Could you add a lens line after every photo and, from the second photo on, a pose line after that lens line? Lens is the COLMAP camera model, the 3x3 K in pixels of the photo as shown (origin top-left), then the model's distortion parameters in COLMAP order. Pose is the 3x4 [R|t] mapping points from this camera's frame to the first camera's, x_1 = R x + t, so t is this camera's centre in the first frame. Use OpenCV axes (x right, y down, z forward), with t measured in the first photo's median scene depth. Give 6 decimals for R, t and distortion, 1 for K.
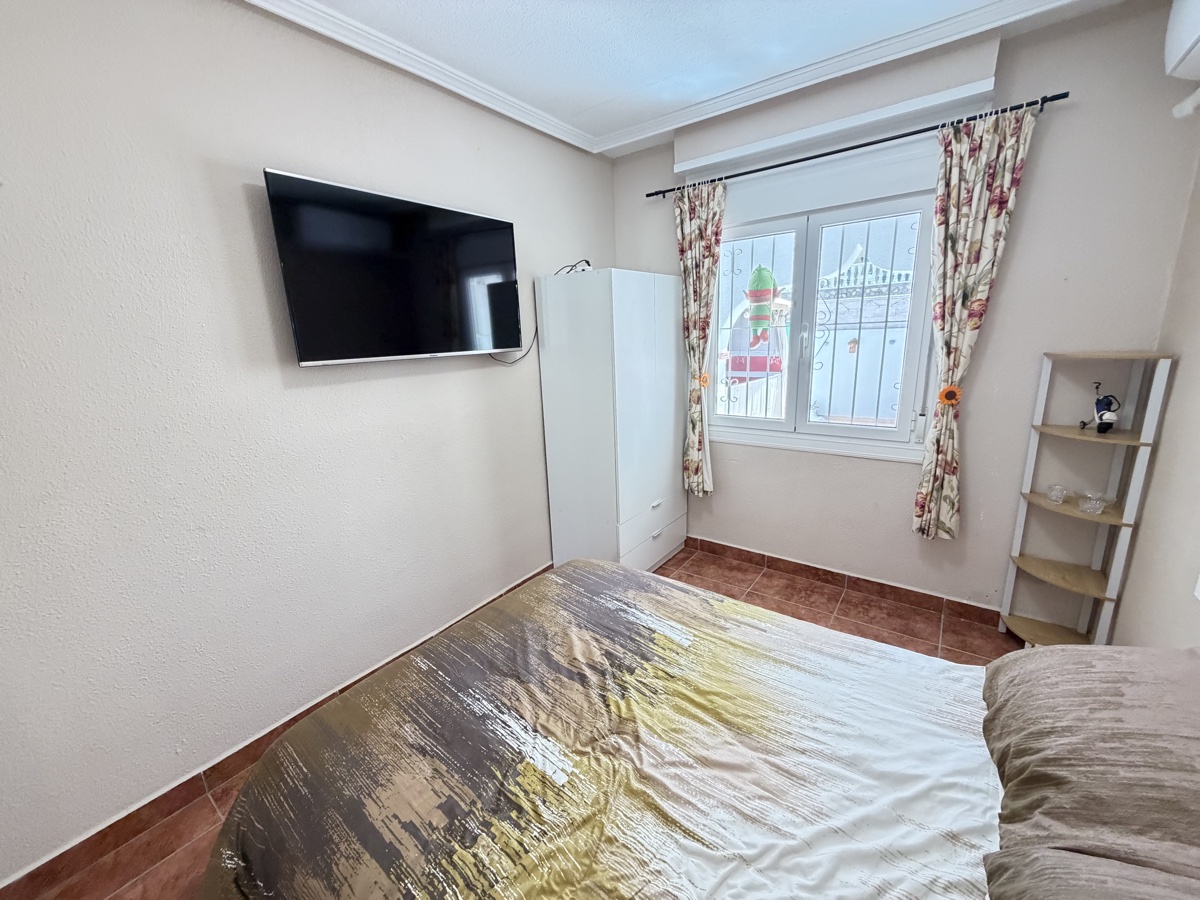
lens RADIAL K [[479.9, 0, 596.7], [0, 479.9, 451.6], [0, 0, 1]] dist [0.002661, -0.000483]
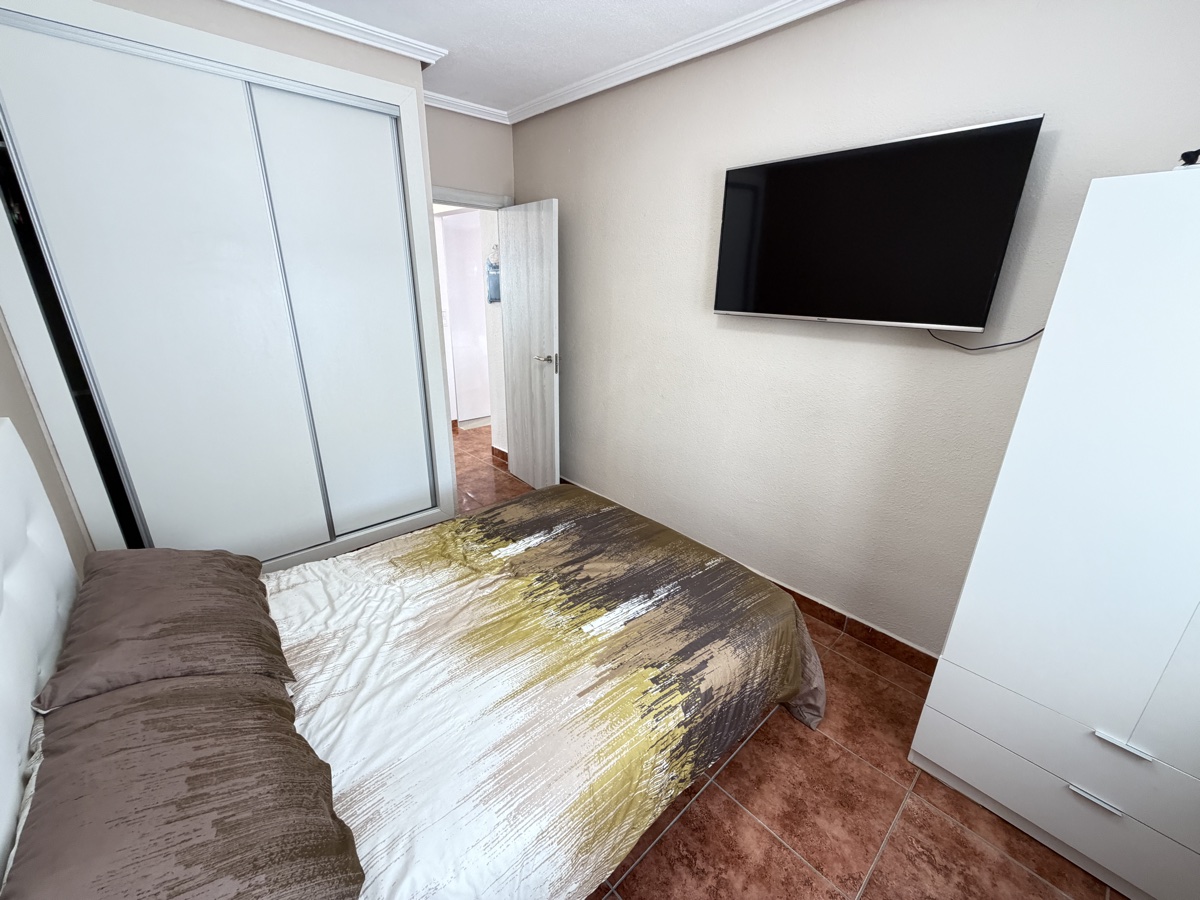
lens RADIAL K [[479.9, 0, 601.0], [0, 479.9, 449.8], [0, 0, 1]] dist [0.002661, -0.000483]
pose [[-0.186845, 0.361638, -0.913404, 0.836452], [-0.246796, 0.882681, 0.399958, -0.291290], [0.950884, 0.300155, -0.075674, 0.870235]]
